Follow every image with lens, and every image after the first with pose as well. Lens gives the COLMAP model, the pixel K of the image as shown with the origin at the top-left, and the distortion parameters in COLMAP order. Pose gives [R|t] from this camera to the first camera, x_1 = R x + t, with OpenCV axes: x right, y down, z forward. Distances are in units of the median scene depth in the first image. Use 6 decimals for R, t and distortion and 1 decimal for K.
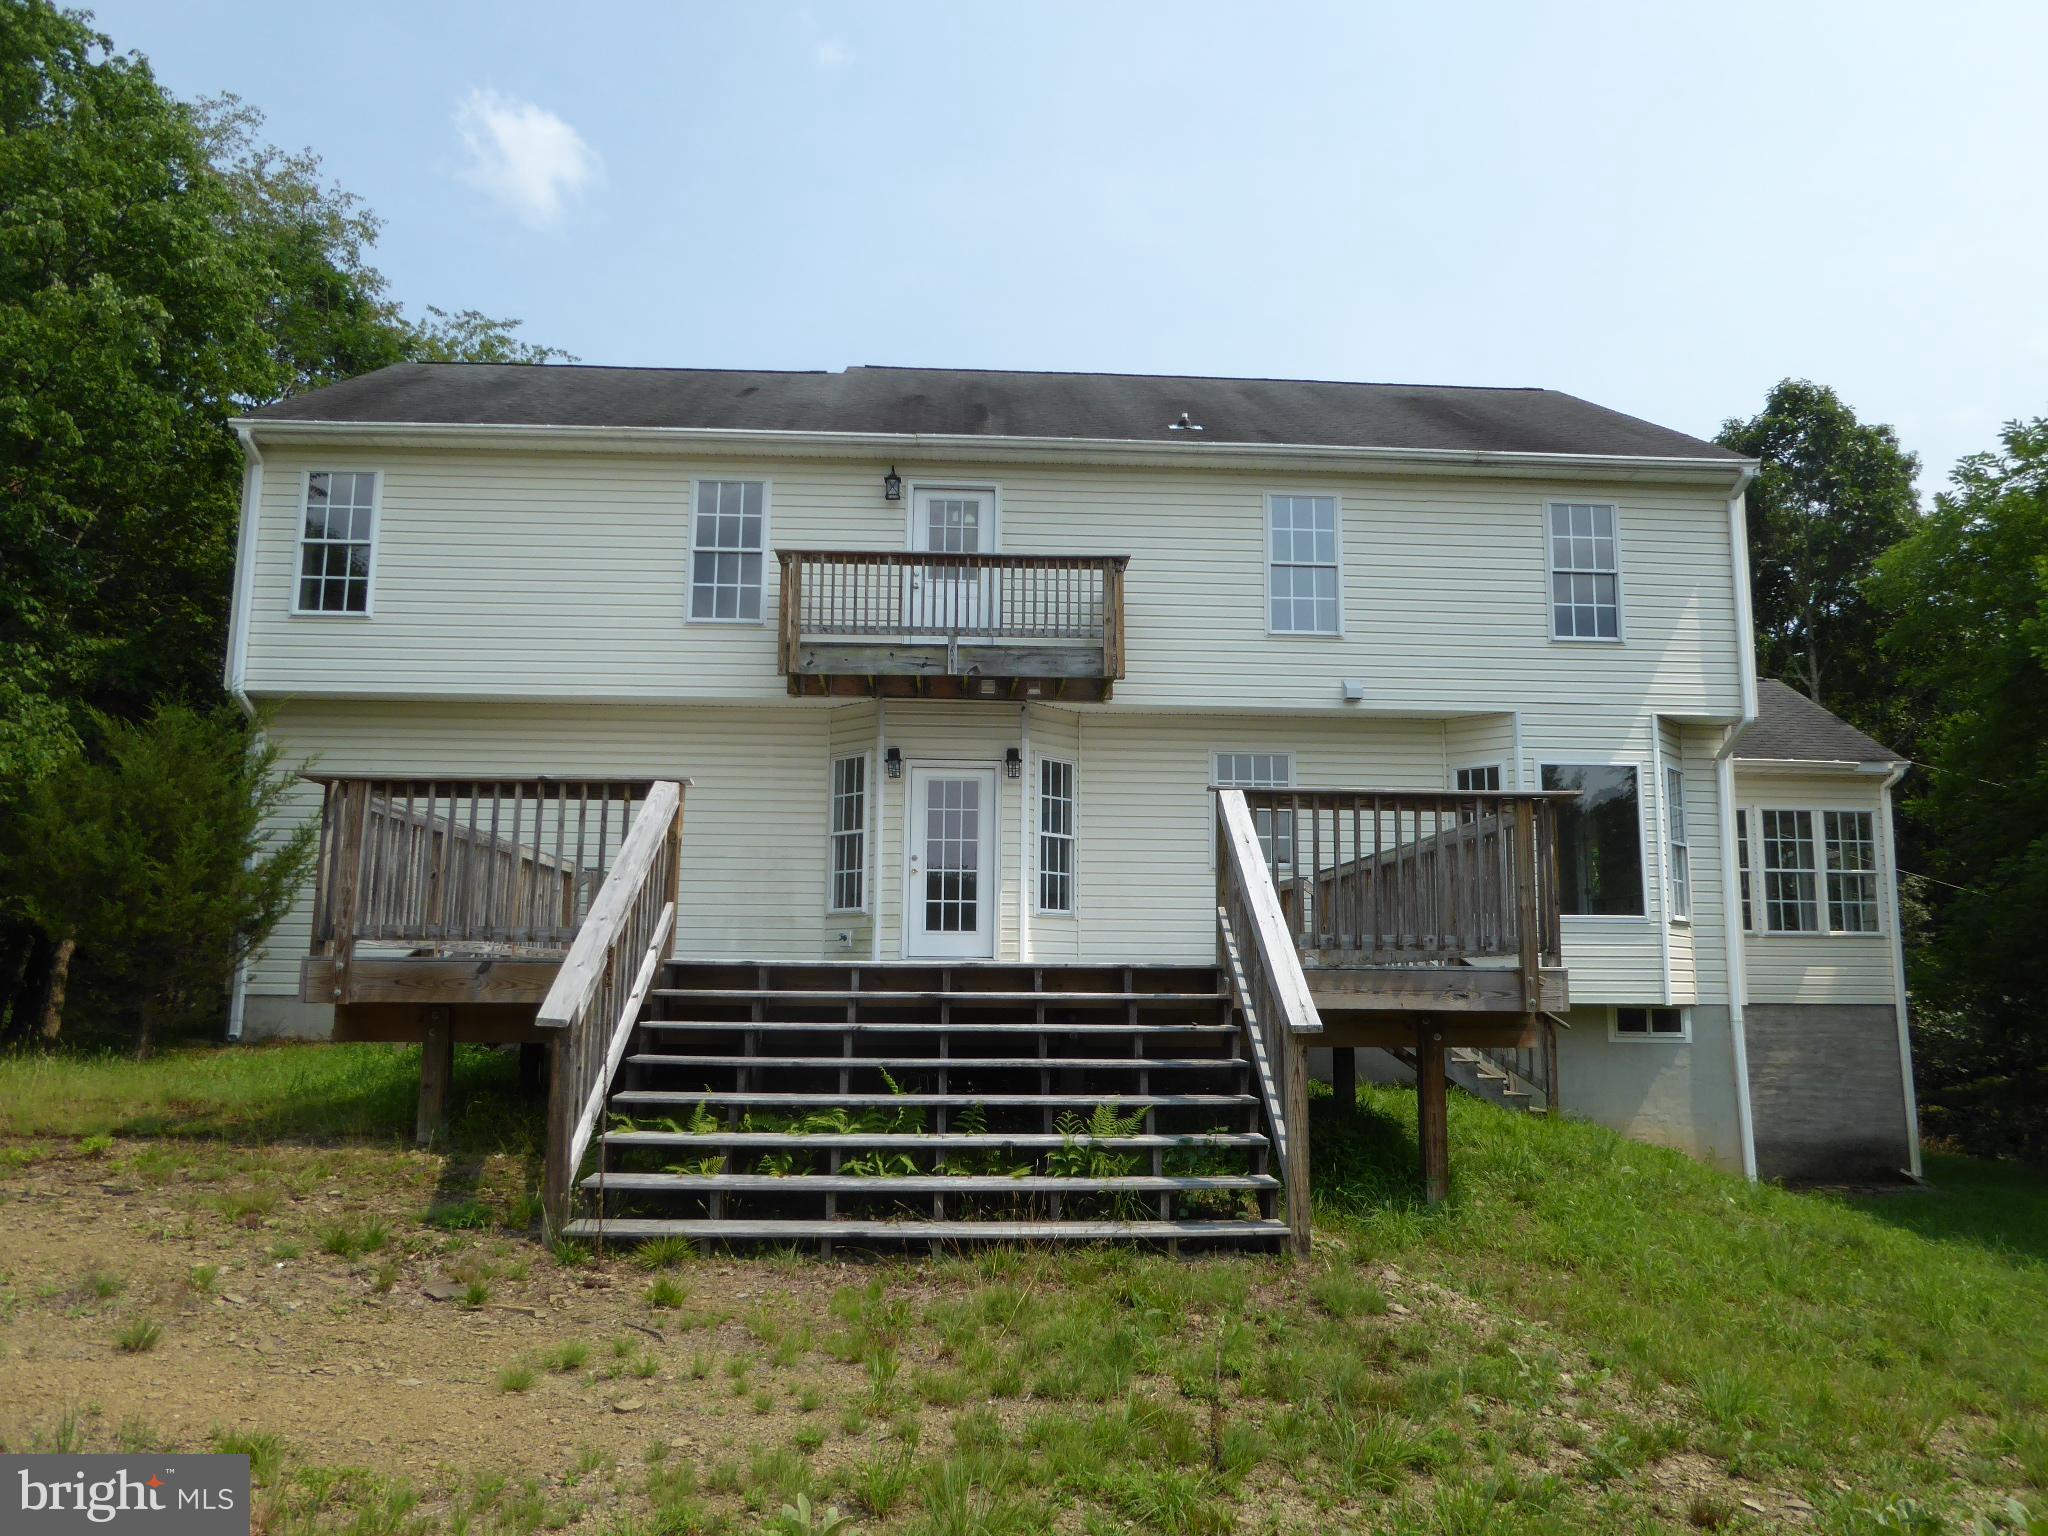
lens RADIAL K [[1451.2, 0, 1025.6], [0, 1451.2, 764.3], [0, 0, 1]] dist [-0.030247, -0.002673]
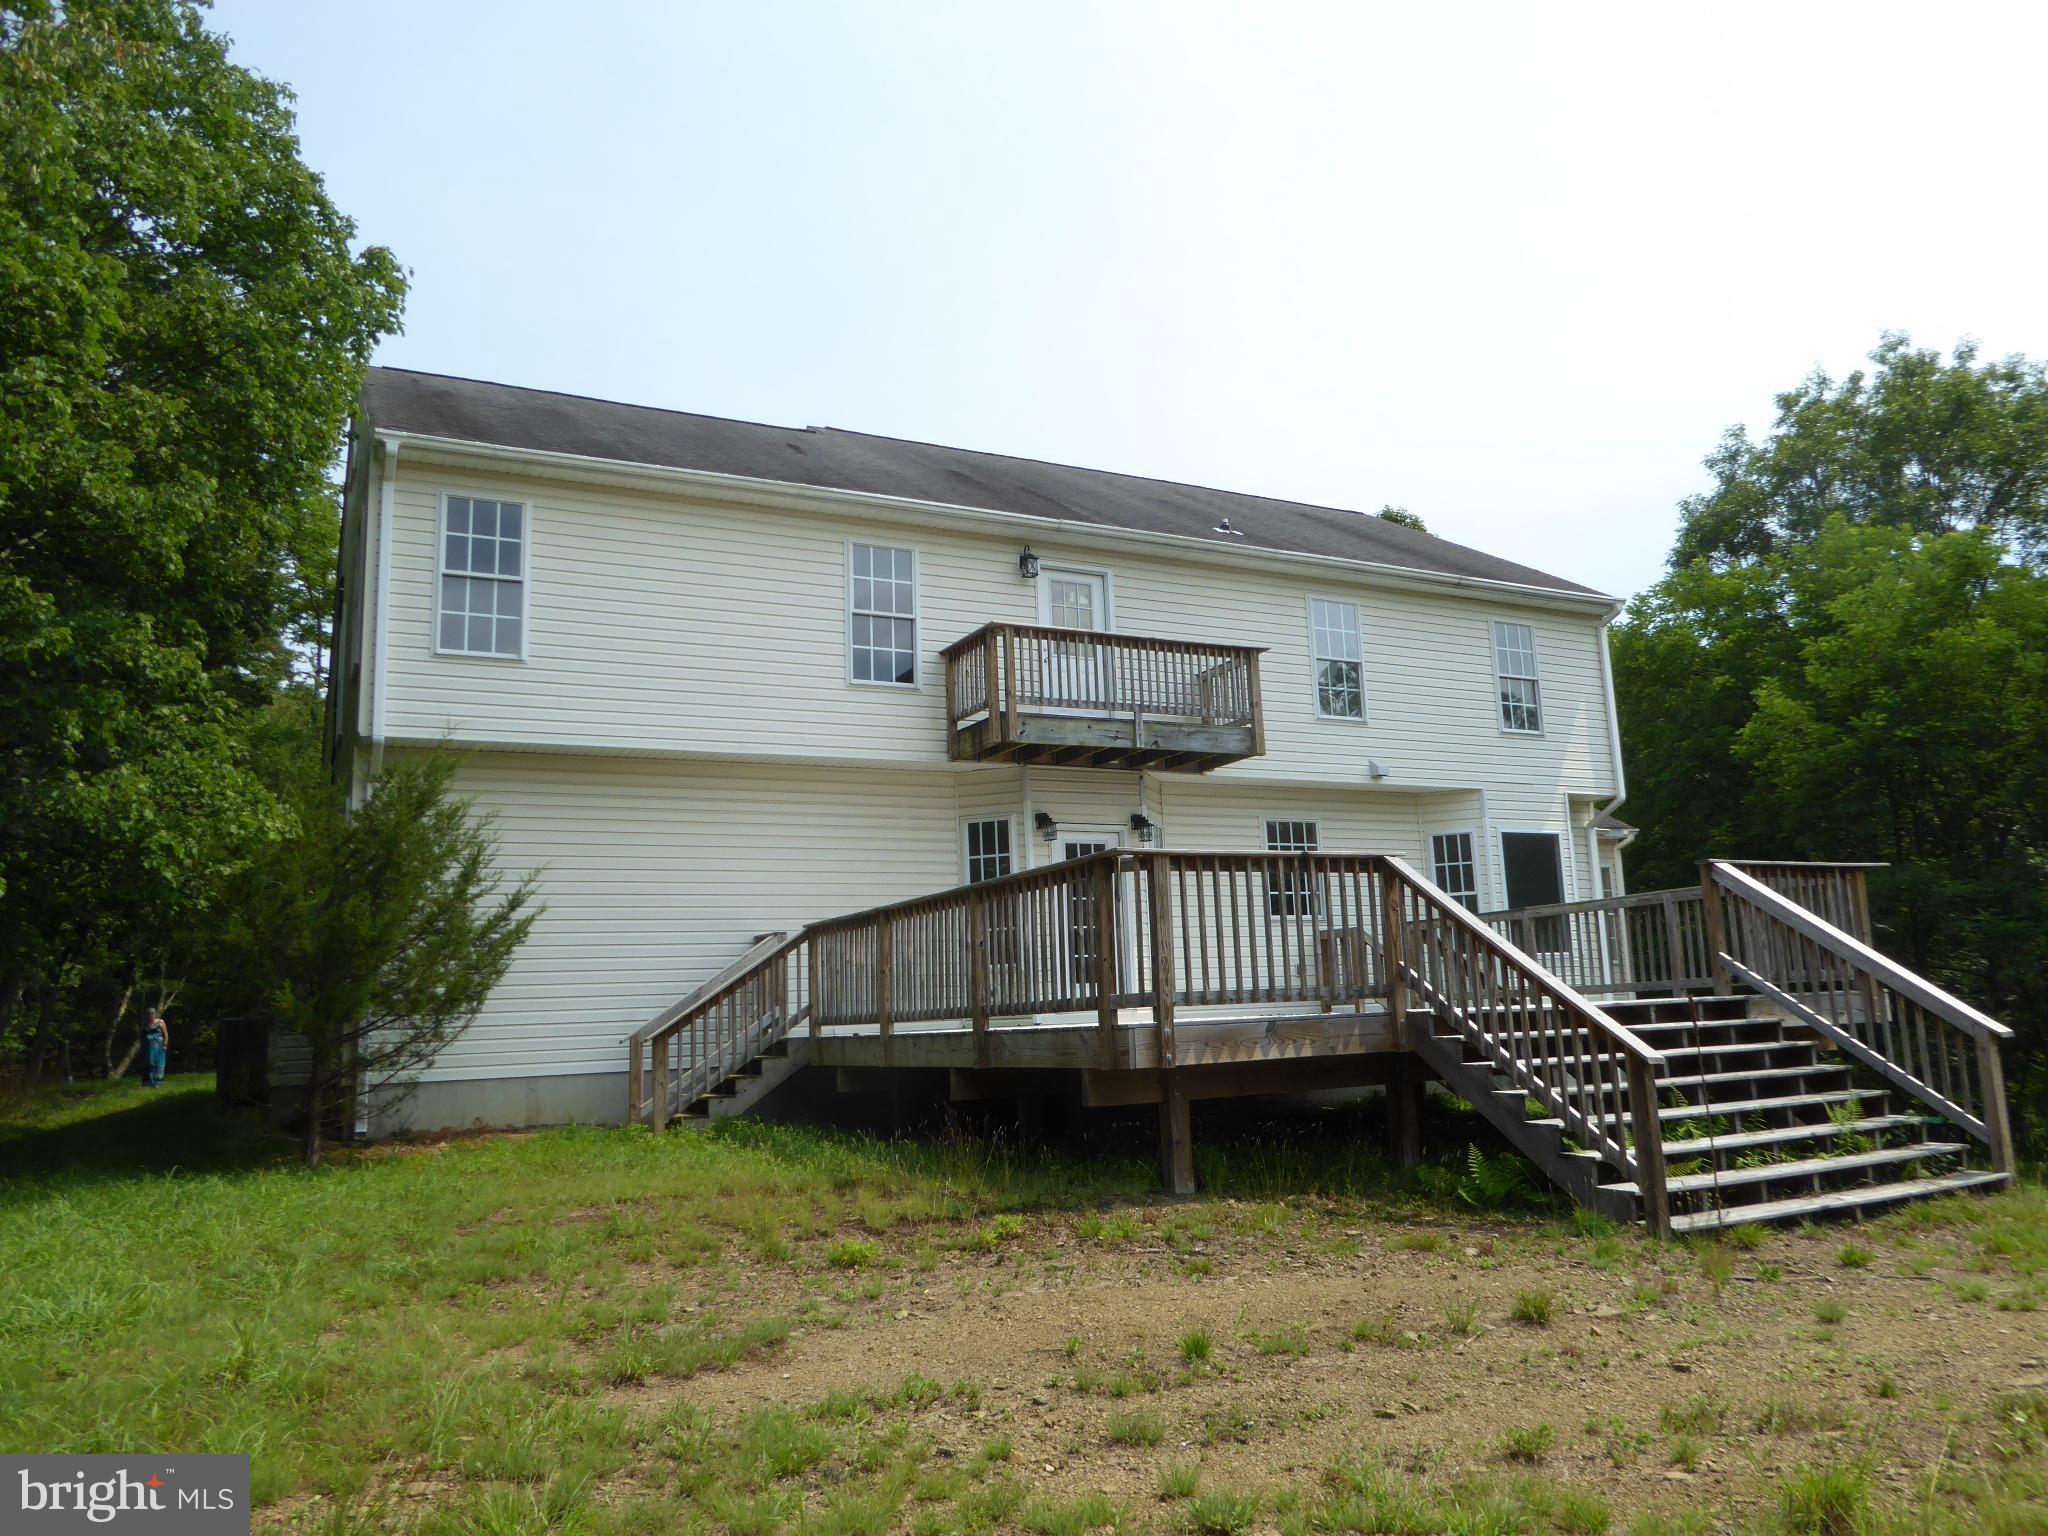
lens RADIAL K [[1451.2, 0, 1025.6], [0, 1451.2, 764.3], [0, 0, 1]] dist [-0.030247, -0.002673]
pose [[0.912683, 0.027187, 0.407763, -0.526104], [-0.014397, 0.999304, -0.034402, -0.009493], [-0.408414, 0.025527, 0.912440, 0.035077]]
